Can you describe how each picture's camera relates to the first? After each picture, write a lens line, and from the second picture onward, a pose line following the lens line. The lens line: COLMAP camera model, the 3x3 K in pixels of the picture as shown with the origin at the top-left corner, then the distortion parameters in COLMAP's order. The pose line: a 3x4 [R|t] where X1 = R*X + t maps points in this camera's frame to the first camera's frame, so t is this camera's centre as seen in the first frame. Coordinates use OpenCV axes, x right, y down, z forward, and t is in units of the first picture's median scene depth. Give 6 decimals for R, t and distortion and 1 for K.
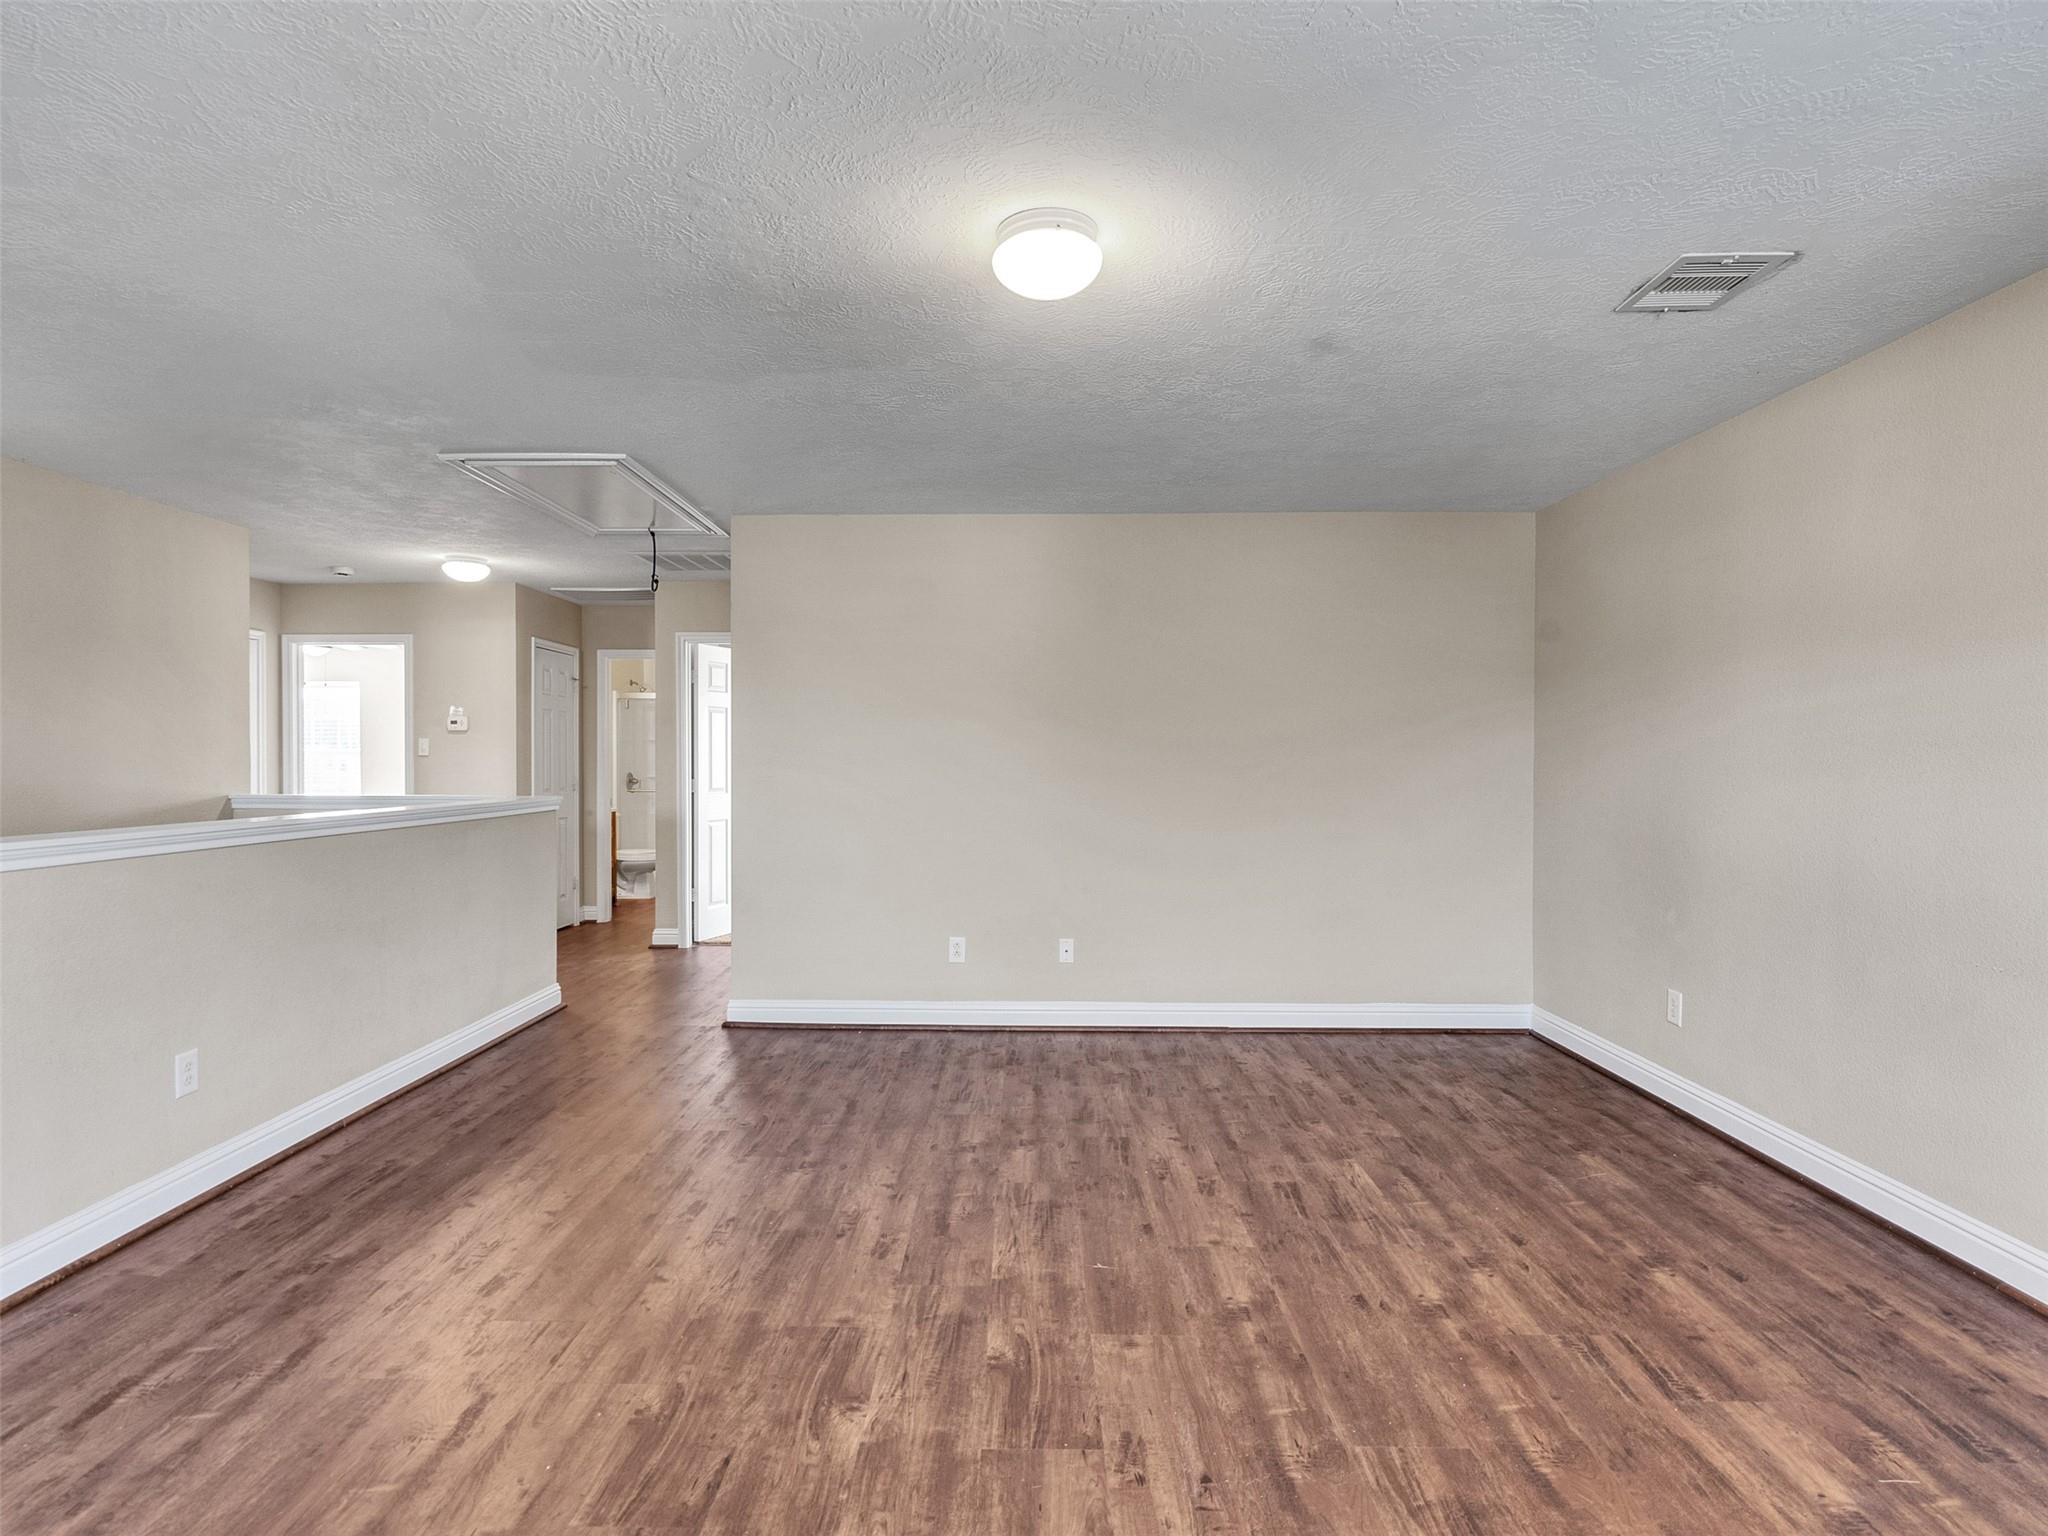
lens RADIAL K [[1044.3, 0, 1003.7], [0, 1044.3, 768.2], [0, 0, 1]] dist [-0.004941, 0.004068]
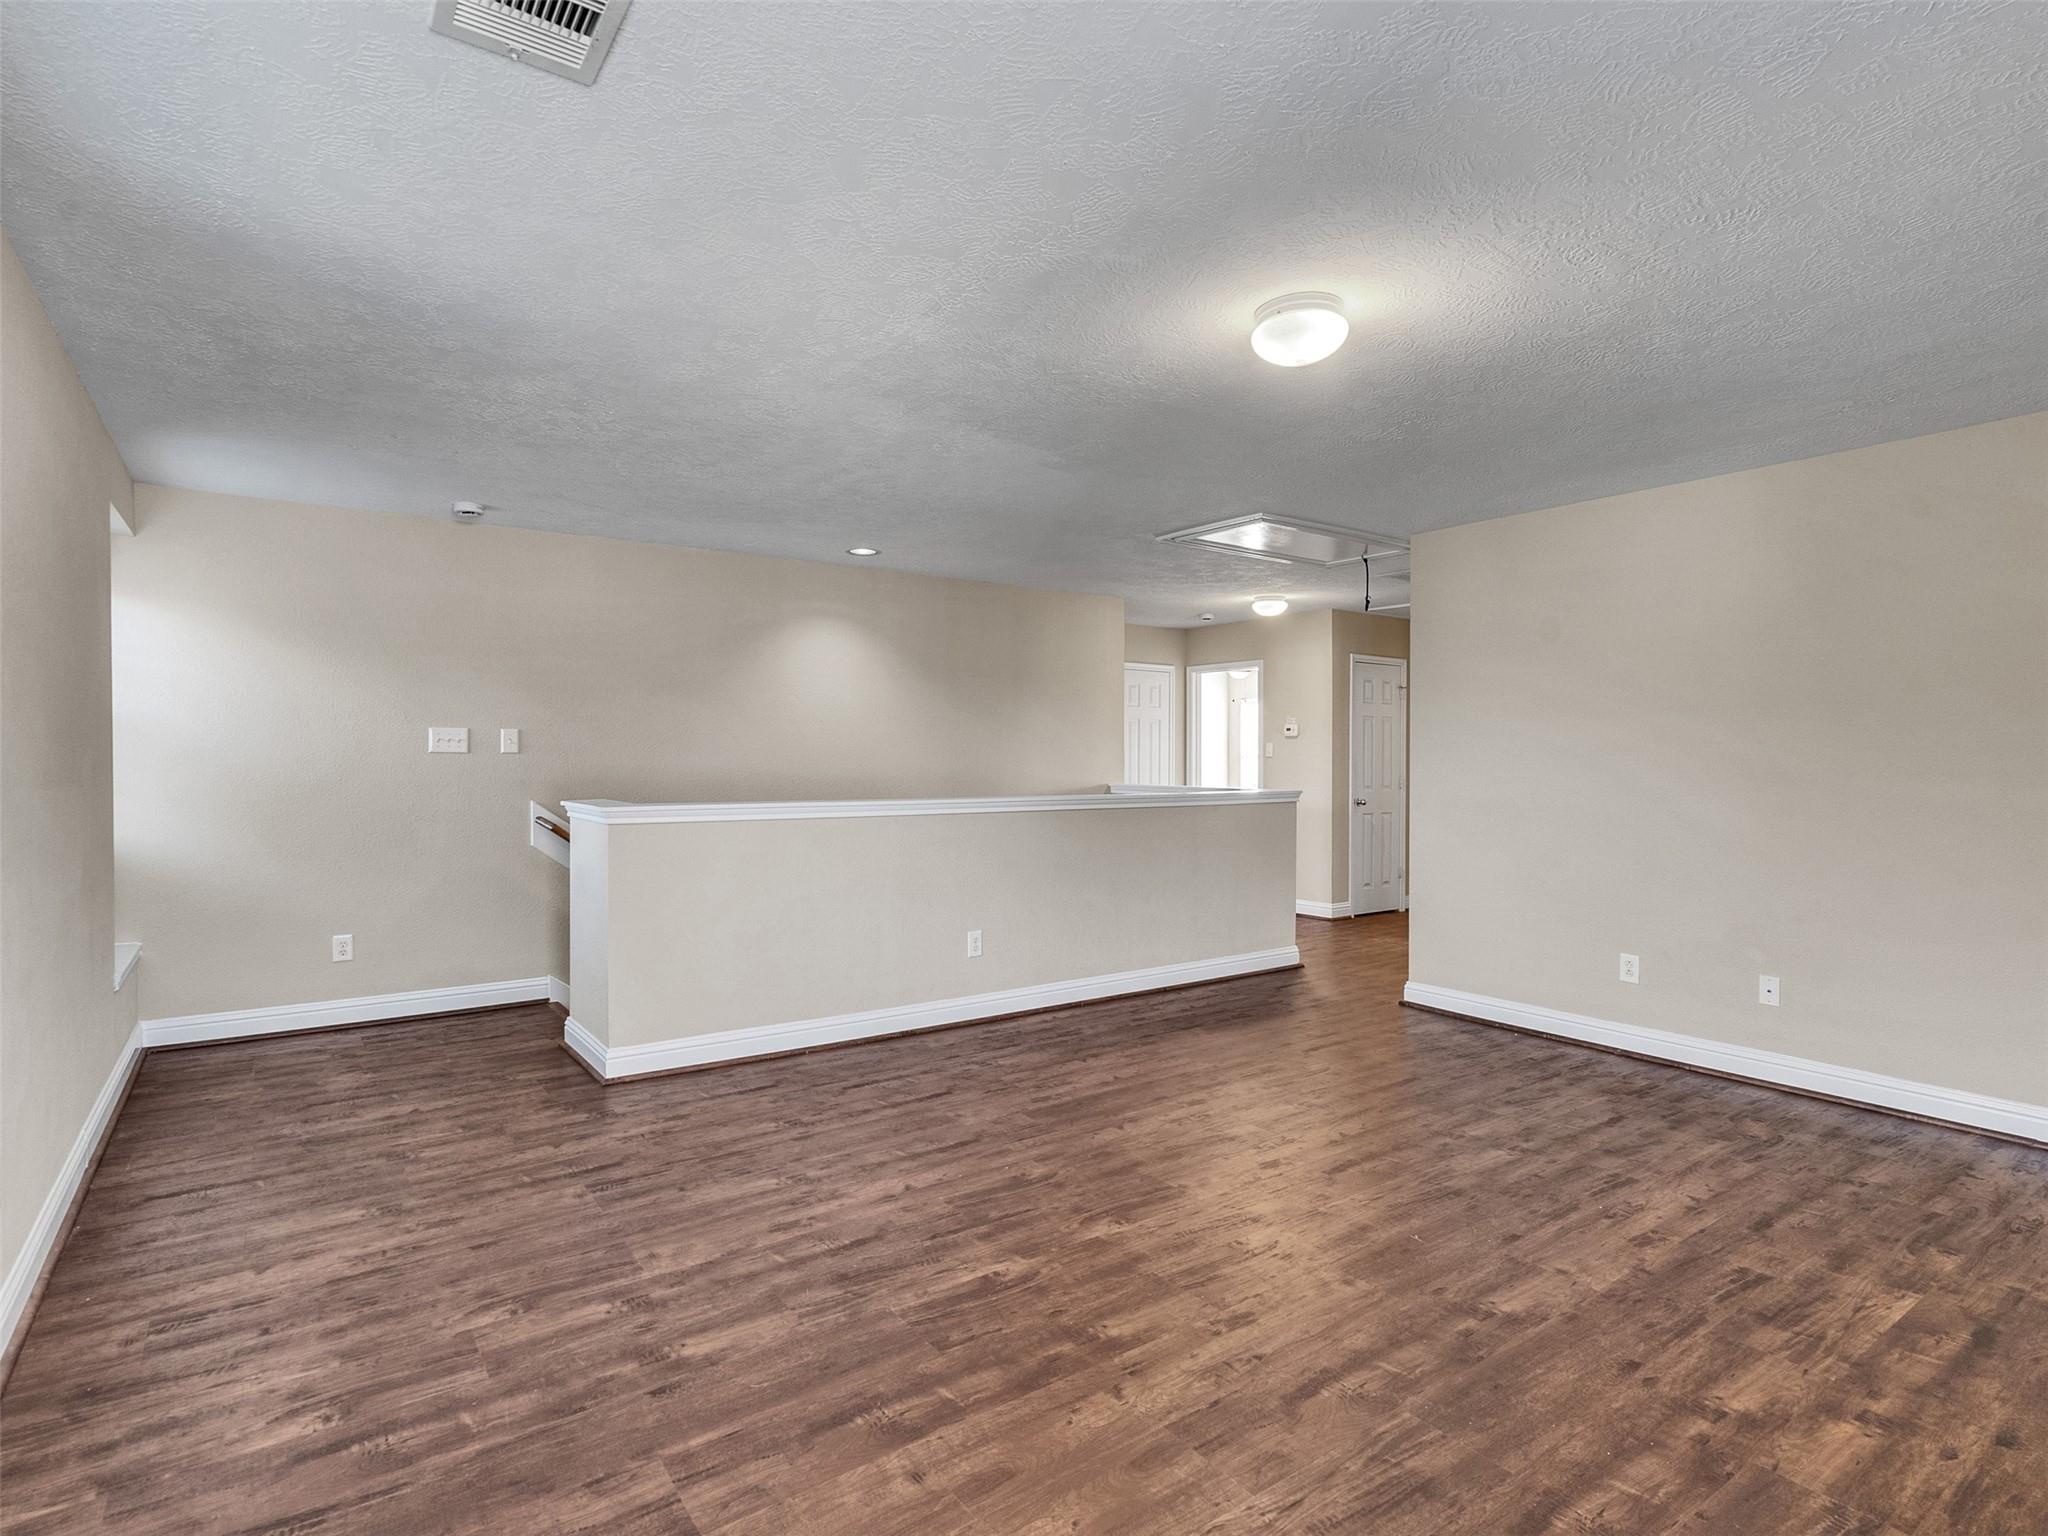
lens RADIAL K [[1044.3, 0, 1004.4], [0, 1044.3, 763.6], [0, 0, 1]] dist [-0.004941, 0.004068]
pose [[0.591937, 0.003191, -0.805978, 0.539046], [-0.008483, 0.999961, -0.002271, 0.002146], [0.805939, 0.008182, 0.591942, 0.027107]]
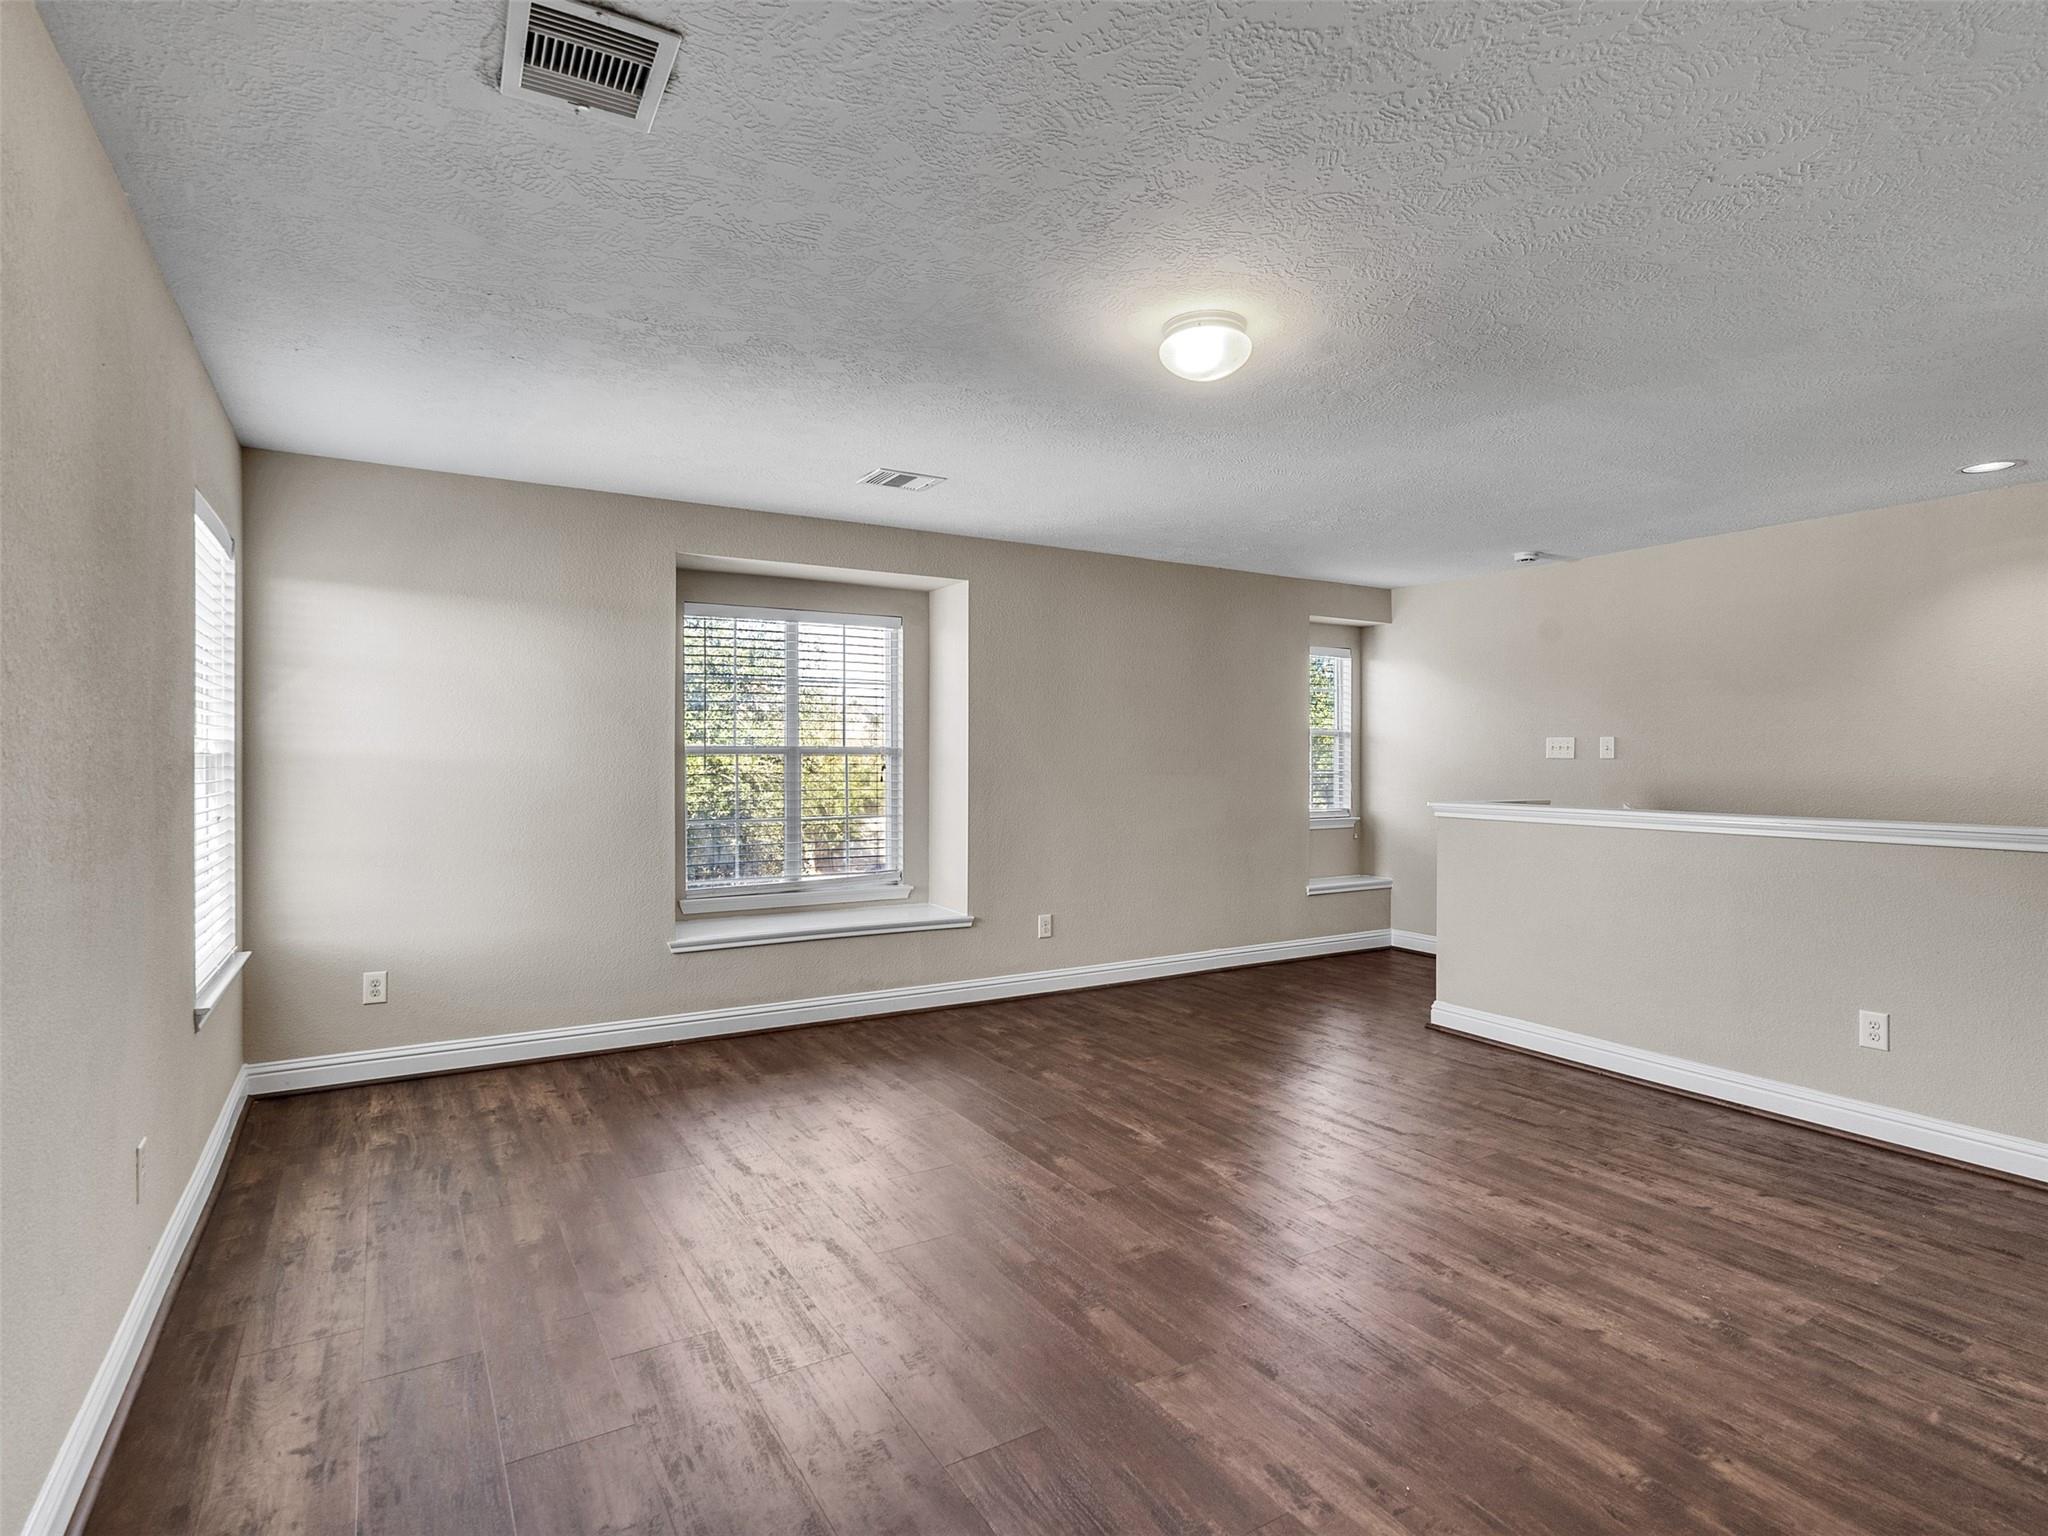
lens RADIAL K [[1044.3, 0, 1012.2], [0, 1044.3, 763.7], [0, 0, 1]] dist [-0.004941, 0.004068]
pose [[-0.844053, -0.002412, -0.536254, 0.597272], [-0.010614, 0.999869, 0.012210, -0.013187], [0.536154, 0.015998, -0.843969, 1.293127]]
